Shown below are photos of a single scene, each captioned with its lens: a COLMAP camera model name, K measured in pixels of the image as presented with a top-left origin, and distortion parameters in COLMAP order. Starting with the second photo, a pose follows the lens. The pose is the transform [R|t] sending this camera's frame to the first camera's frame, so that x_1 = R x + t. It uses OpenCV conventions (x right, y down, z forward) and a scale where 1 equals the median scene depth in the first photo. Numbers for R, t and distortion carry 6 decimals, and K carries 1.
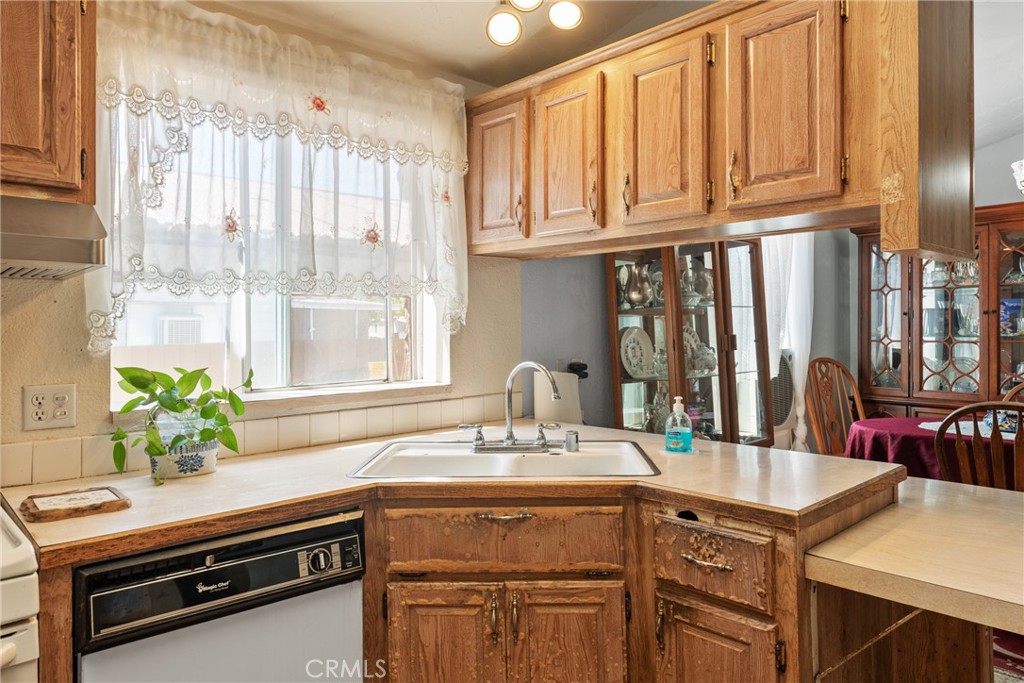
lens RADIAL K [[669.9, 0, 507.8], [0, 669.9, 325.2], [0, 0, 1]] dist [0.003737, 0.000221]
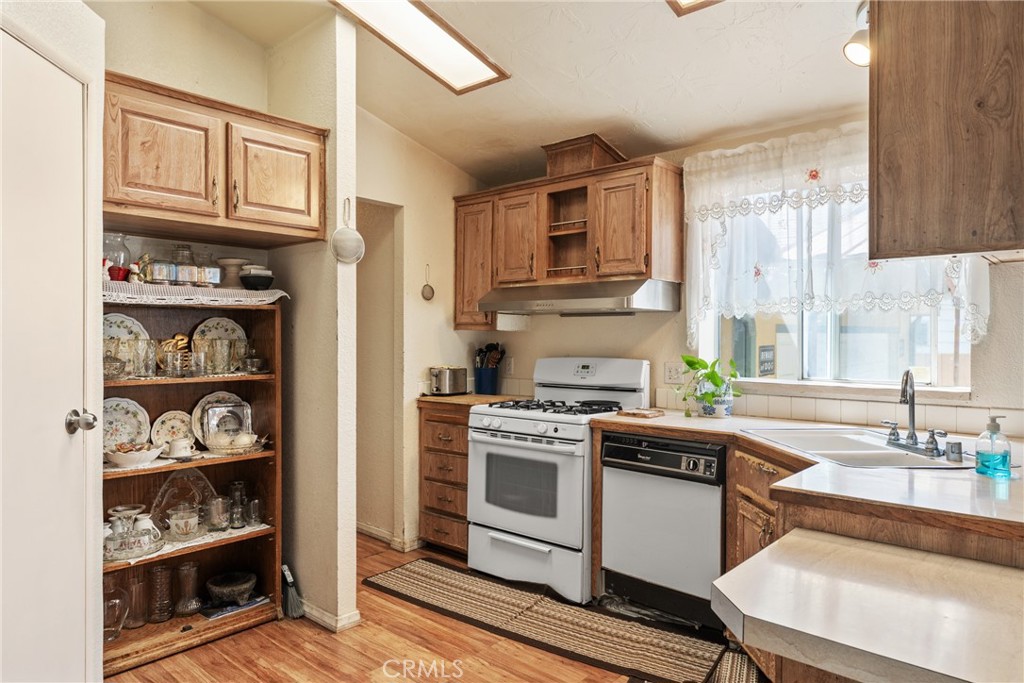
lens RADIAL K [[650.8, 0, 511.8], [0, 650.8, 339.2], [0, 0, 1]] dist [0.002143, 0.000159]
pose [[0.090259, 0.012970, -0.995834, 1.472366], [0.001839, 0.999911, 0.013190, -0.011675], [0.995917, -0.003022, 0.090227, 0.371707]]
